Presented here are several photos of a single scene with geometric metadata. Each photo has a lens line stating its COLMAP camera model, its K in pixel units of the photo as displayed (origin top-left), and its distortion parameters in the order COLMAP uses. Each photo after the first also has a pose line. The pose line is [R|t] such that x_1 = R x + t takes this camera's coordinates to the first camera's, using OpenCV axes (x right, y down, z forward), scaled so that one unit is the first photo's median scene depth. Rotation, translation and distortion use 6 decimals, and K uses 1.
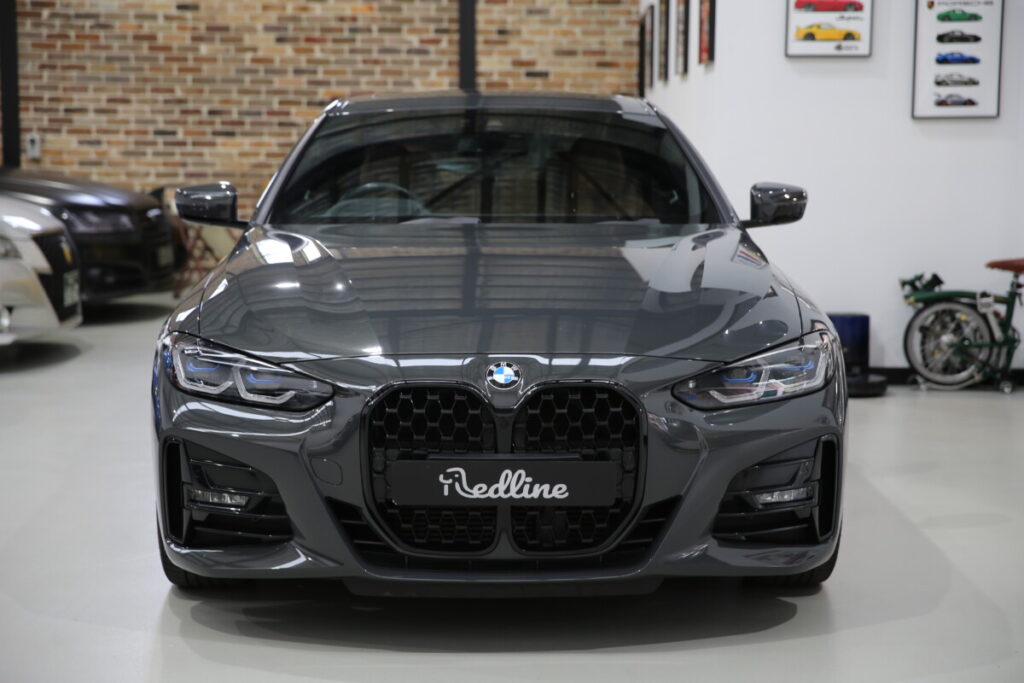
lens RADIAL K [[1916.8, 0, 513.8], [0, 1916.8, 339.1], [0, 0, 1]] dist [0.224164, 0.000000]
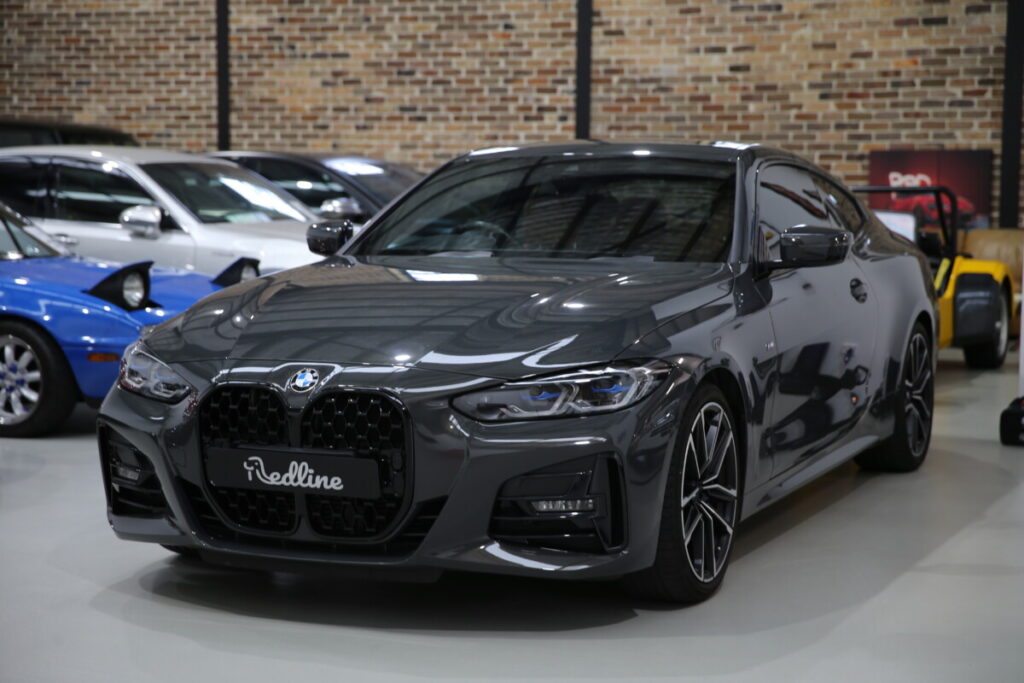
lens RADIAL K [[1916.8, 0, 513.5], [0, 1916.8, 343.6], [0, 0, 1]] dist [0.224164, 0.000000]
pose [[0.906384, 0.038125, -0.420730, 0.293132], [-0.050133, 0.998589, -0.017513, 0.005361], [0.419469, 0.036965, 0.907017, 0.001500]]
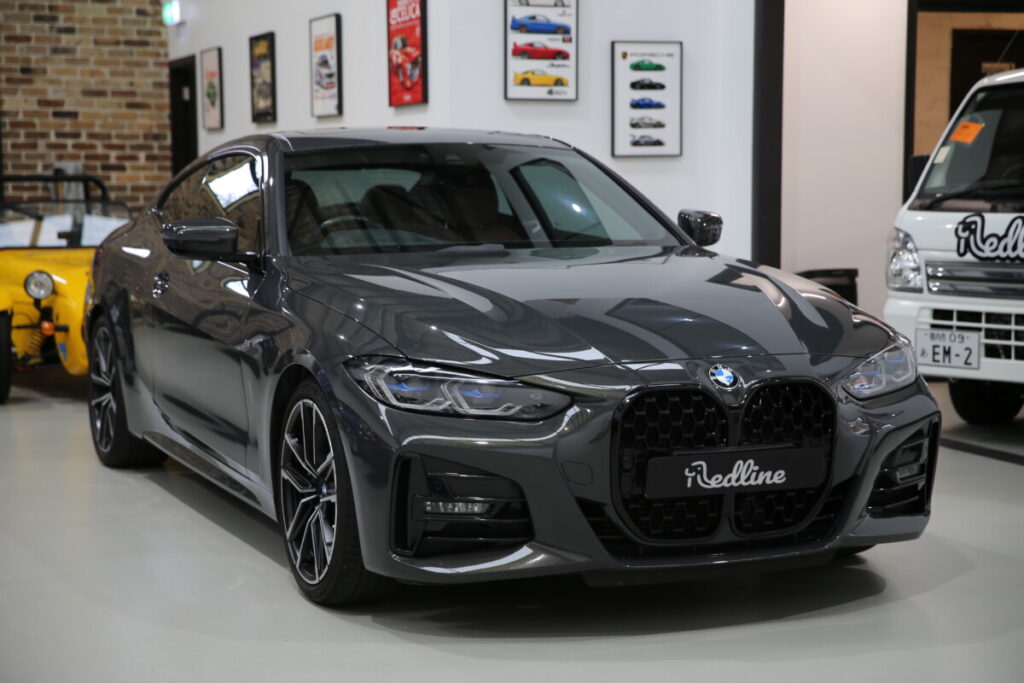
lens RADIAL K [[1916.8, 0, 515.4], [0, 1916.8, 342.8], [0, 0, 1]] dist [0.224164, 0.000000]
pose [[0.925803, -0.041873, 0.375680, -0.264518], [0.050246, 0.998658, -0.012515, 0.003524], [-0.374652, 0.030463, 0.926665, 0.004698]]
